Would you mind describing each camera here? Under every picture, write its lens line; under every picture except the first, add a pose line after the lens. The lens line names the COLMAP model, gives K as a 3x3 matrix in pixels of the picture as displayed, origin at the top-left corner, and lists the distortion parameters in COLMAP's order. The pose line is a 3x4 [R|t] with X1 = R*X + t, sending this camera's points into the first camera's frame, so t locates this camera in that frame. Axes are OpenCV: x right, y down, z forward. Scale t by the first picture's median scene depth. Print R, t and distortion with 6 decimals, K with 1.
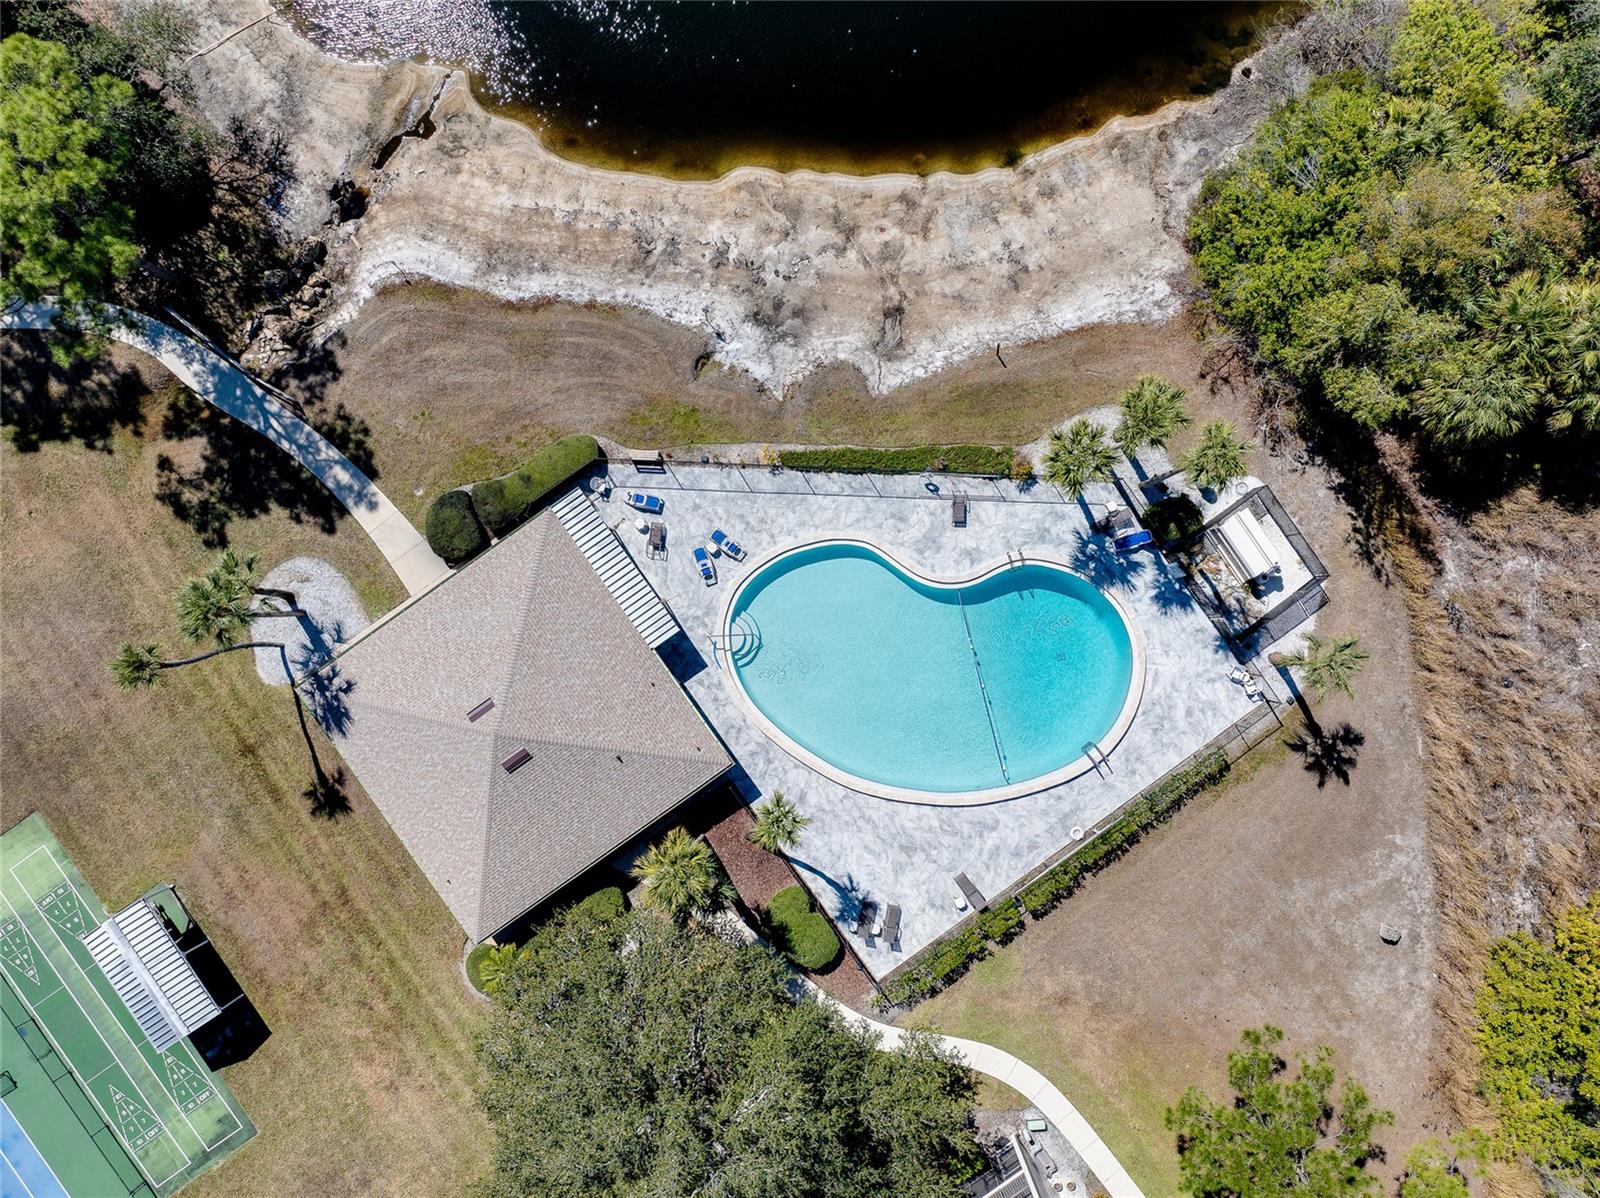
lens RADIAL K [[1128.7, 0, 800.8], [0, 1128.7, 595.0], [0, 0, 1]] dist [-0.036824, -0.001713]
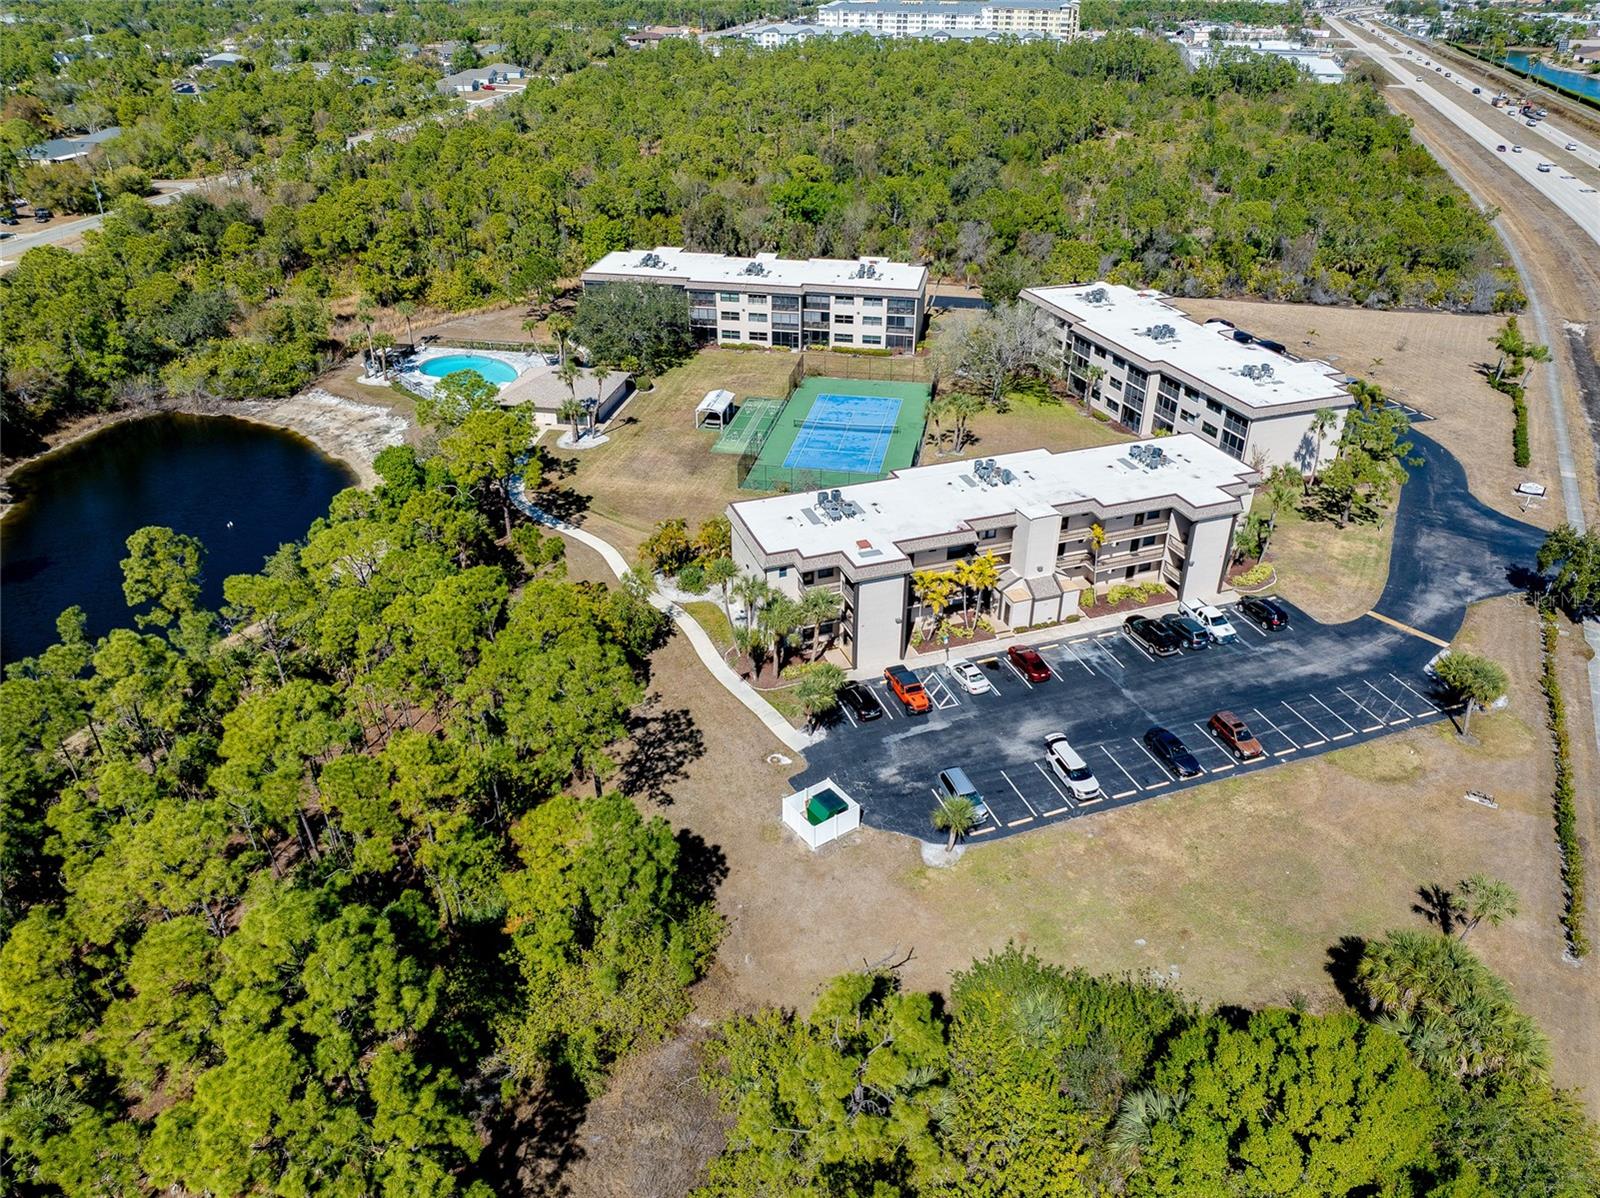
lens RADIAL K [[1128.7, 0, 808.6], [0, 1128.7, 589.2], [0, 0, 1]] dist [-0.036824, -0.001713]
pose [[-0.699399, -0.361813, 0.616387, -2.509227], [0.714074, -0.316731, 0.624324, -1.316114], [-0.030660, 0.876797, 0.479883, 0.040638]]
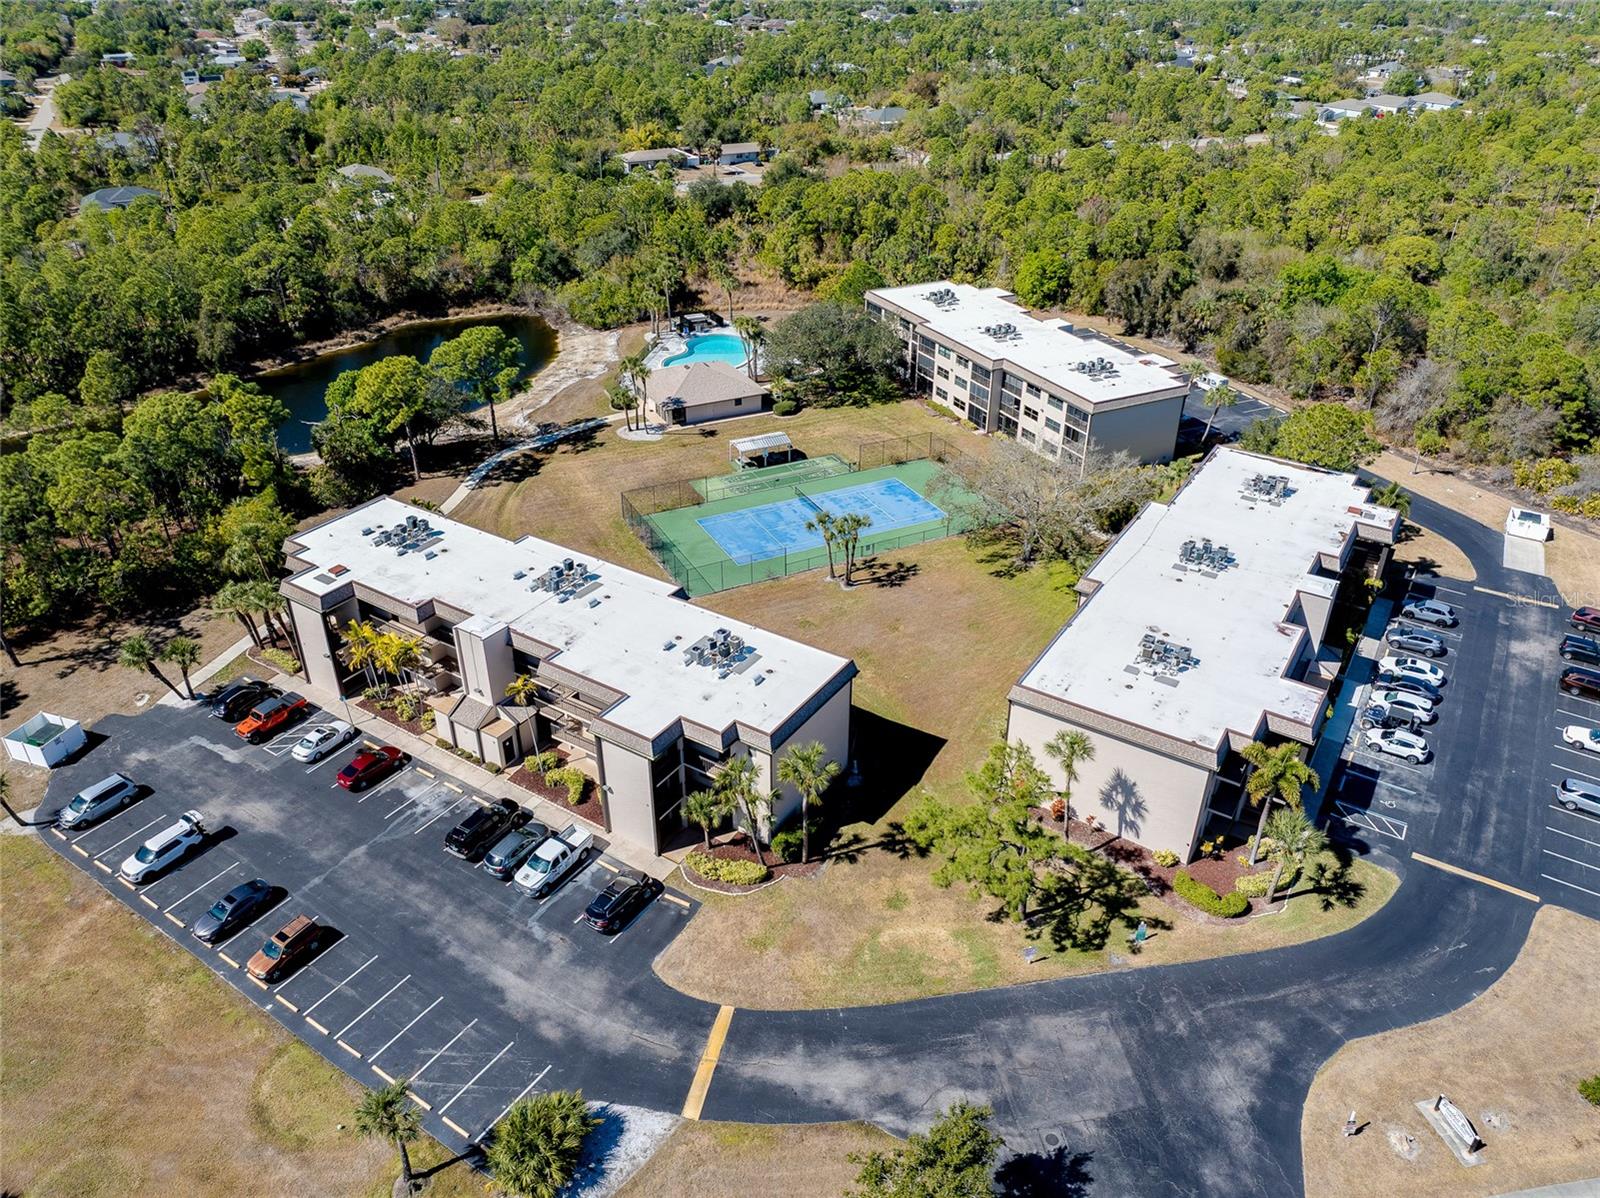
lens RADIAL K [[1128.7, 0, 813.2], [0, 1128.7, 582.7], [0, 0, 1]] dist [-0.036824, -0.001713]
pose [[0.145050, -0.491989, 0.858433, -2.819622], [0.988554, 0.108438, -0.104889, 0.739901], [-0.041482, 0.863822, 0.502087, -0.045181]]
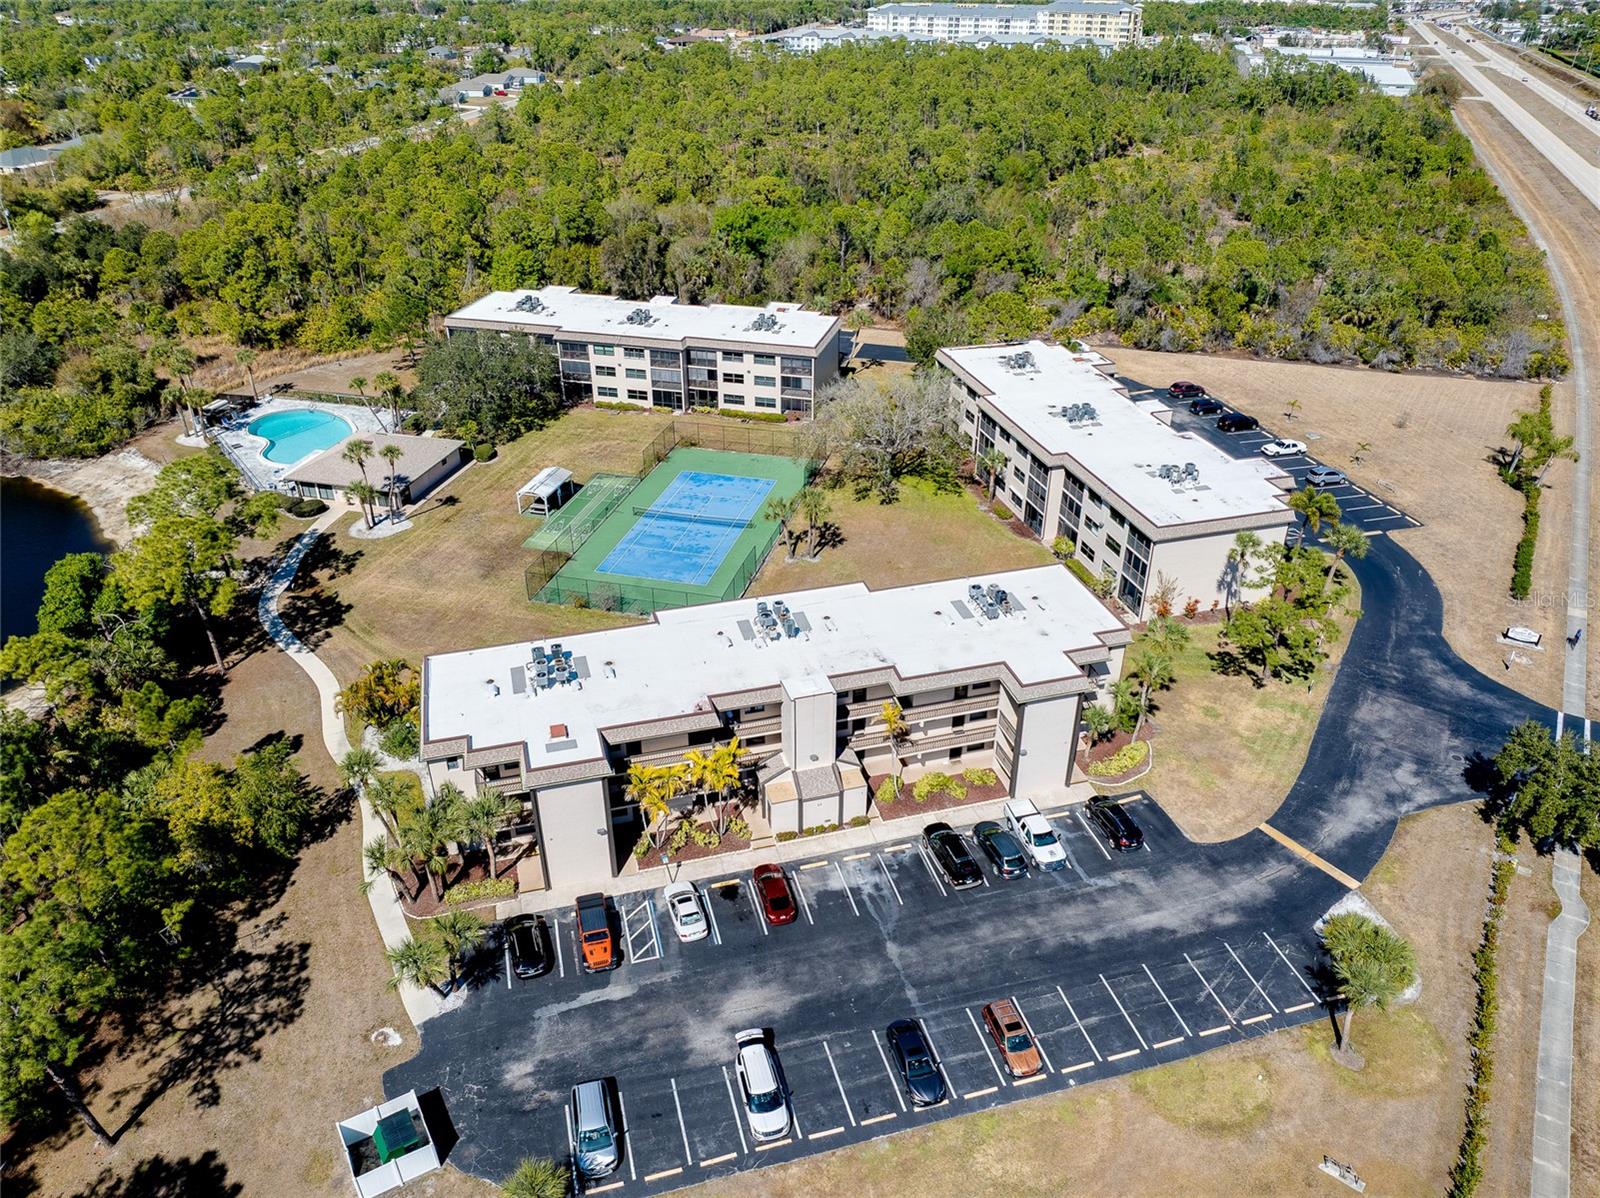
lens RADIAL K [[1128.7, 0, 806.0], [0, 1128.7, 585.2], [0, 0, 1]] dist [-0.036824, -0.001713]
pose [[-0.645762, -0.383225, 0.660402, -2.471482], [0.762907, -0.288662, 0.578487, -0.641445], [-0.031058, 0.877390, 0.478772, 0.015603]]
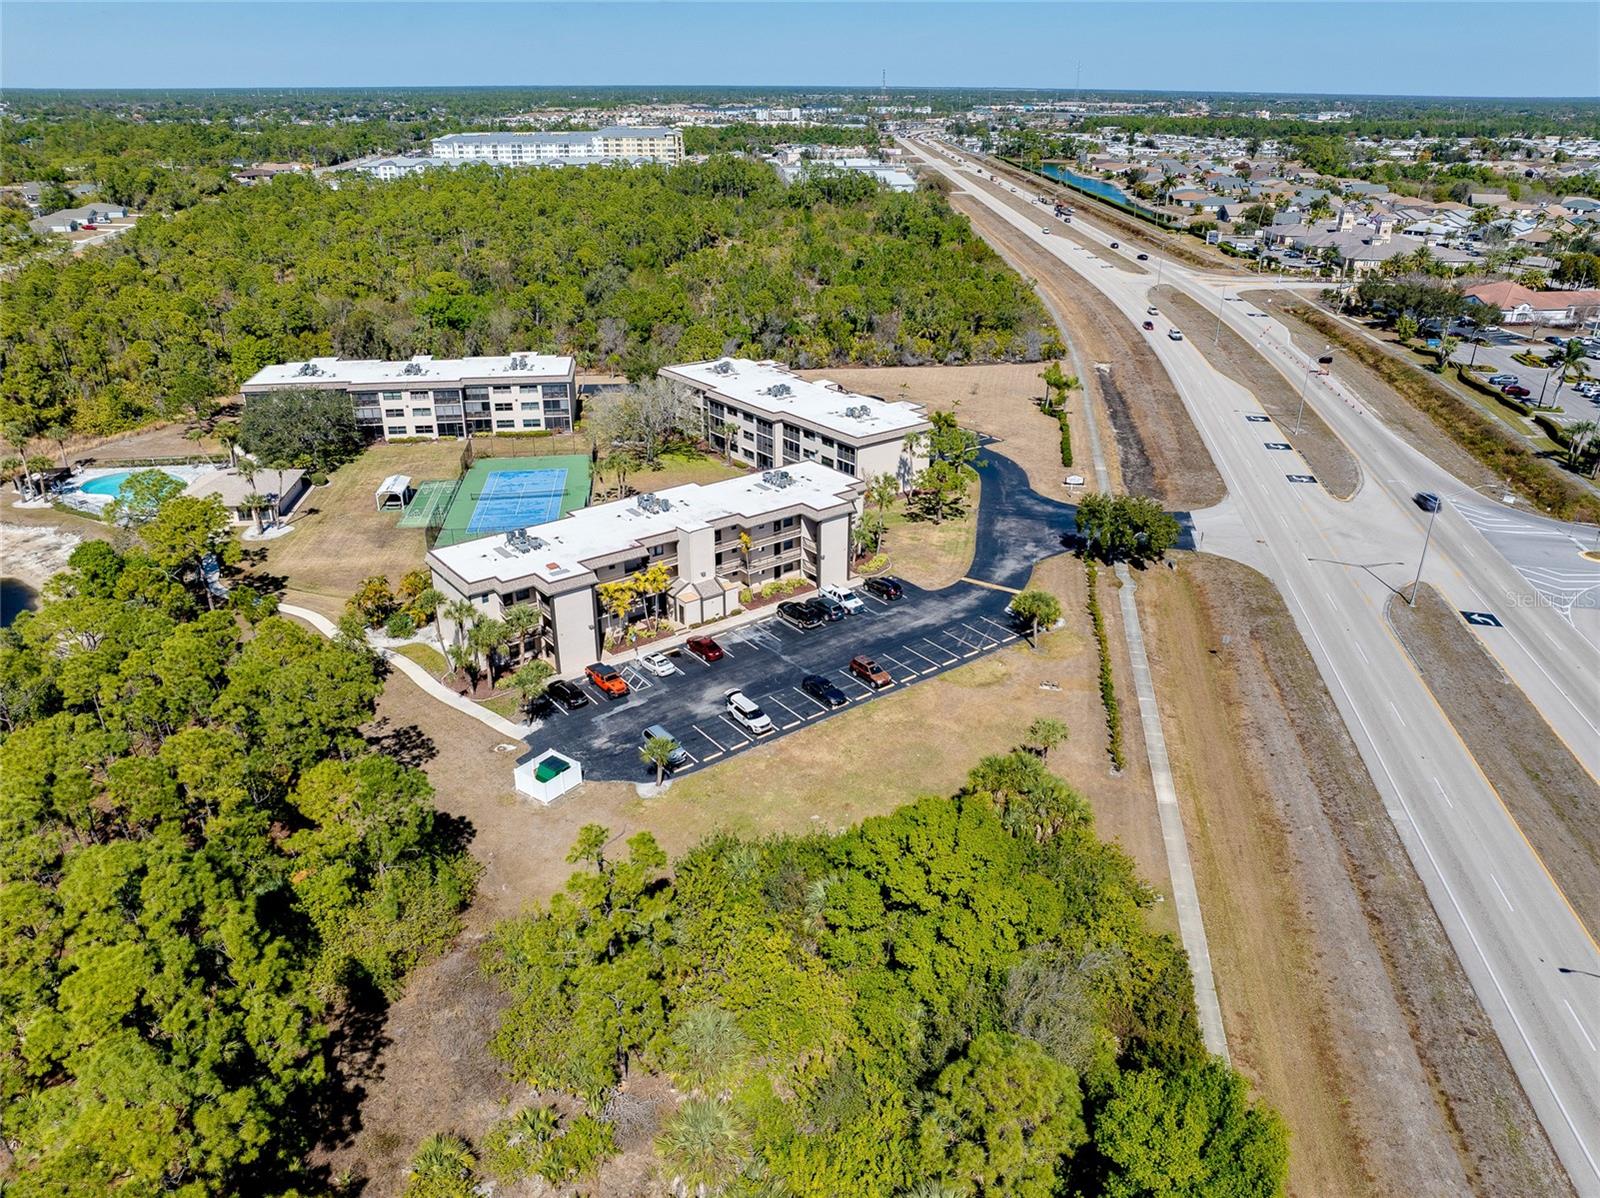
lens RADIAL K [[1128.7, 0, 810.1], [0, 1128.7, 585.8], [0, 0, 1]] dist [-0.036824, -0.001713]
pose [[-0.886881, -0.196282, 0.418228, -2.752146], [0.461345, -0.328193, 0.824287, -1.633313], [-0.024533, 0.923993, 0.381622, 0.050803]]
